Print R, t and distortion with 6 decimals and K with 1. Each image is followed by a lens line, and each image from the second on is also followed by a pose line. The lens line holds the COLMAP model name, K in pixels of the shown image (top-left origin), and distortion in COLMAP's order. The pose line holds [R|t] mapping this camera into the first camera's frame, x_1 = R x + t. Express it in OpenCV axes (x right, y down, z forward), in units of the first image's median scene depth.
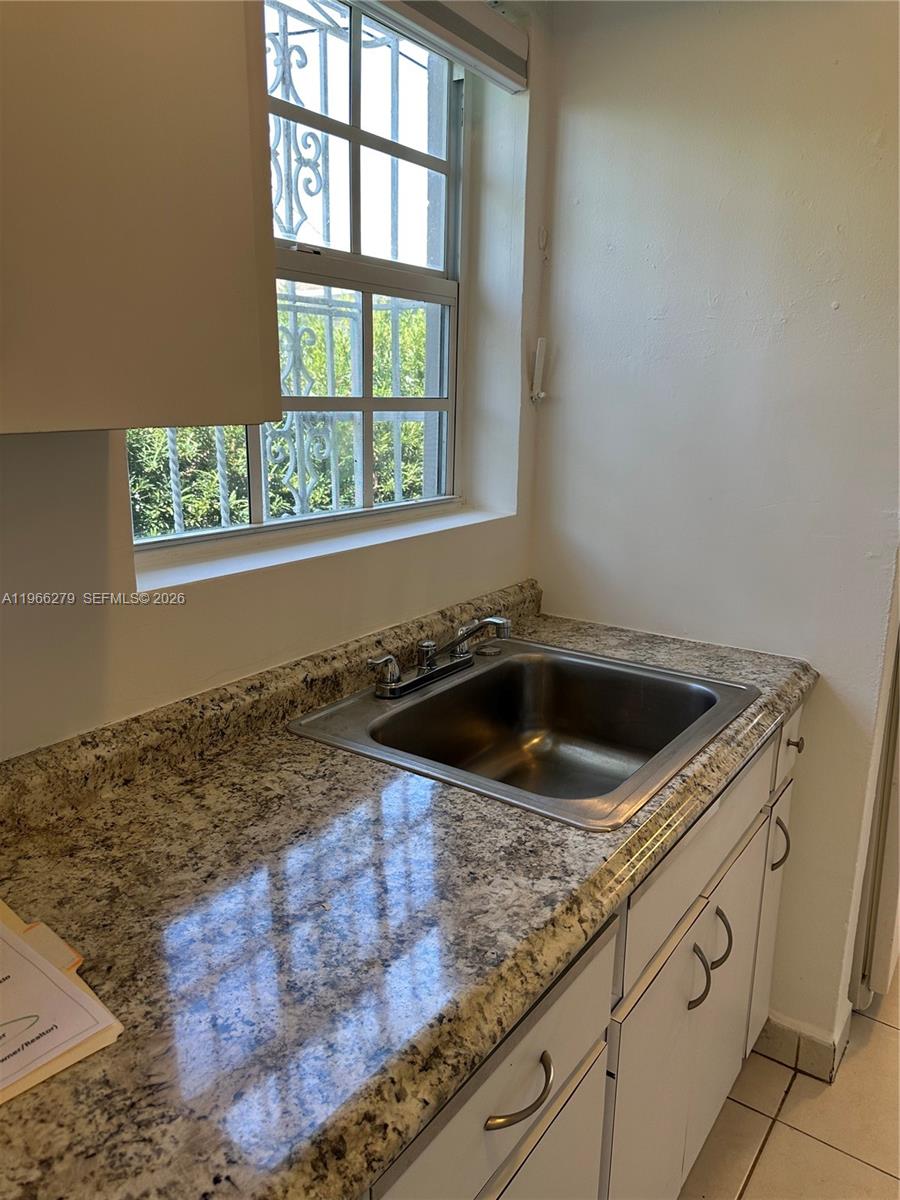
lens RADIAL K [[852.4, 0, 440.7], [0, 852.4, 566.1], [0, 0, 1]] dist [0.070419, -0.092918]
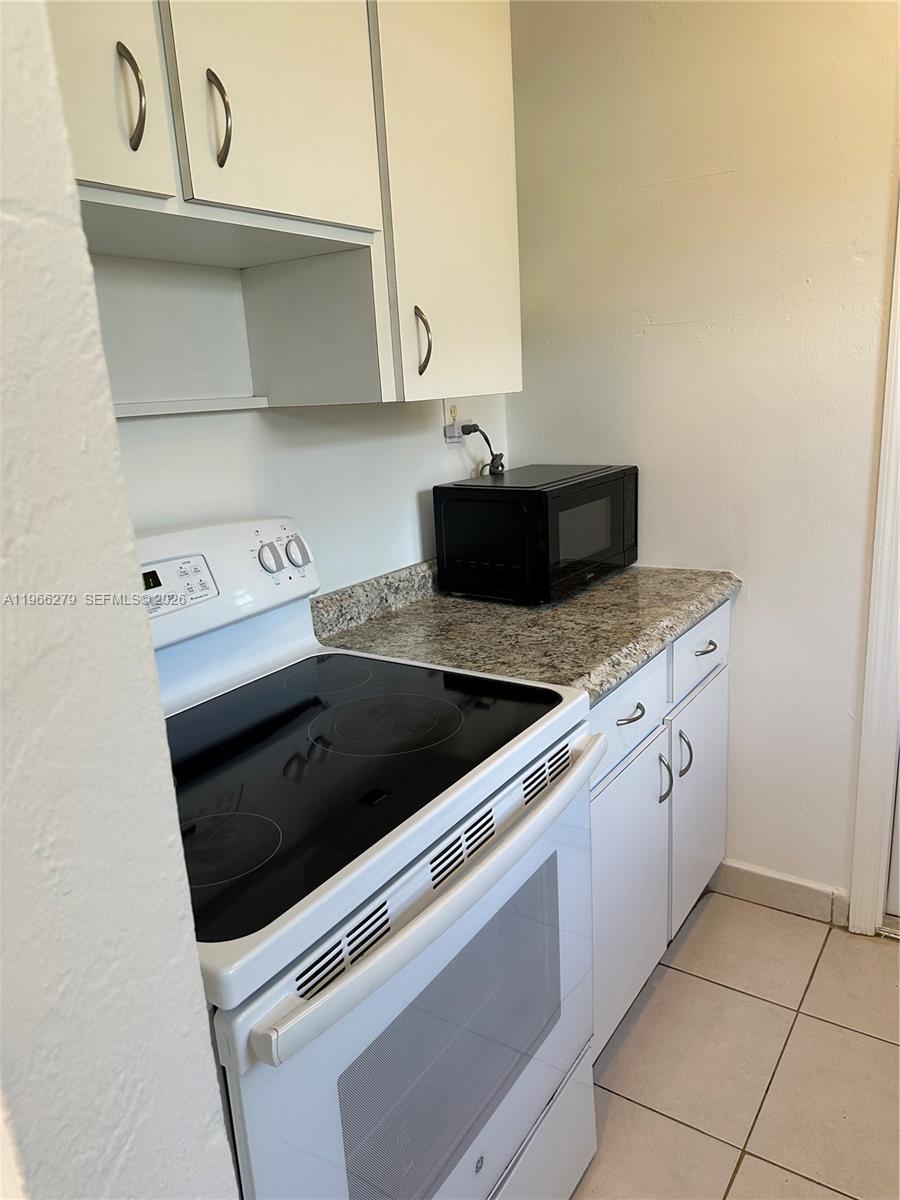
lens RADIAL K [[852.4, 0, 453.0], [0, 852.4, 600.9], [0, 0, 1]] dist [0.070419, -0.092918]
pose [[-0.998189, 0.051204, -0.031584, 0.008192], [0.032589, 0.901500, 0.431551, -0.472689], [0.050570, 0.429740, -0.901535, 2.392075]]
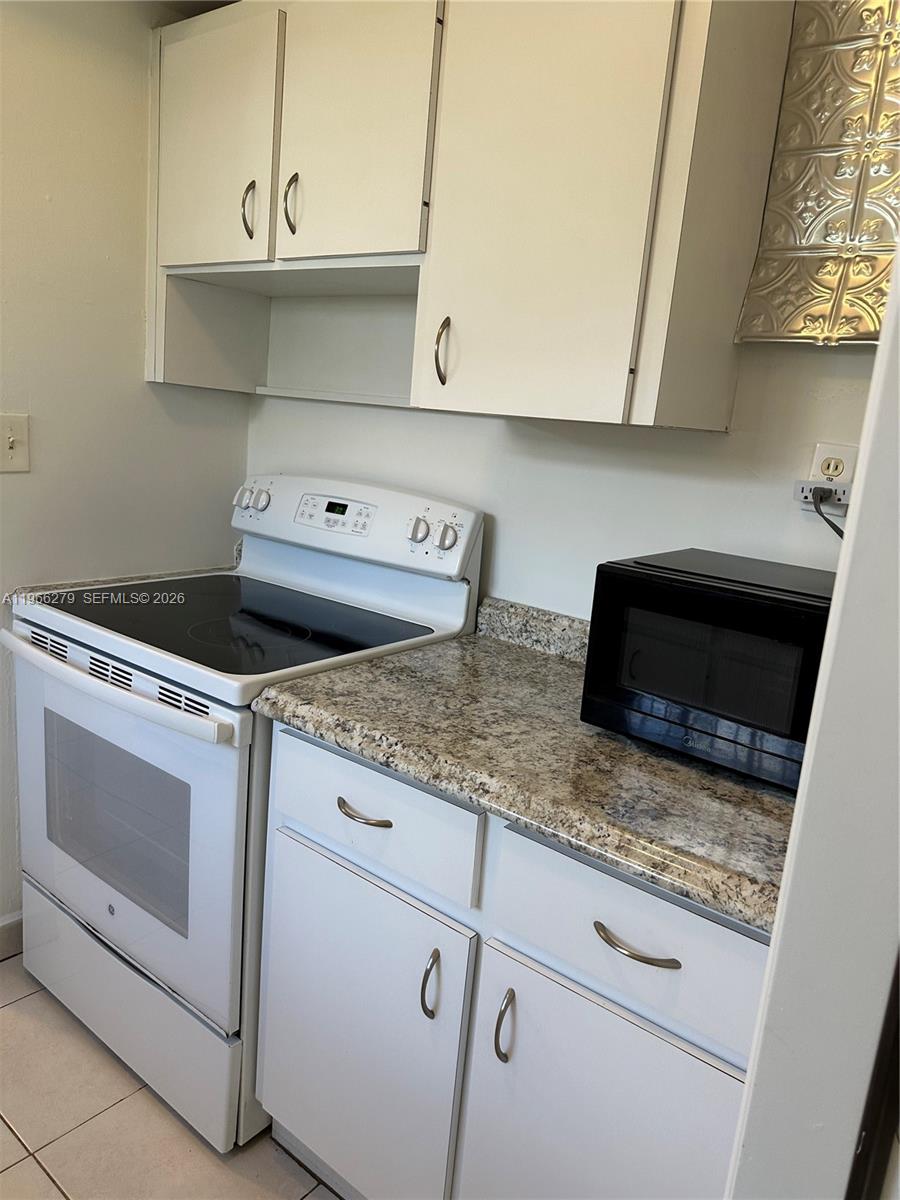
lens RADIAL K [[852.4, 0, 452.8], [0, 852.4, 600.1], [0, 0, 1]] dist [0.070419, -0.092918]
pose [[0.052091, -0.223147, 0.973392, -1.377290], [0.116246, 0.969444, 0.216021, -0.175733], [-0.991854, 0.101900, 0.076440, 0.948307]]
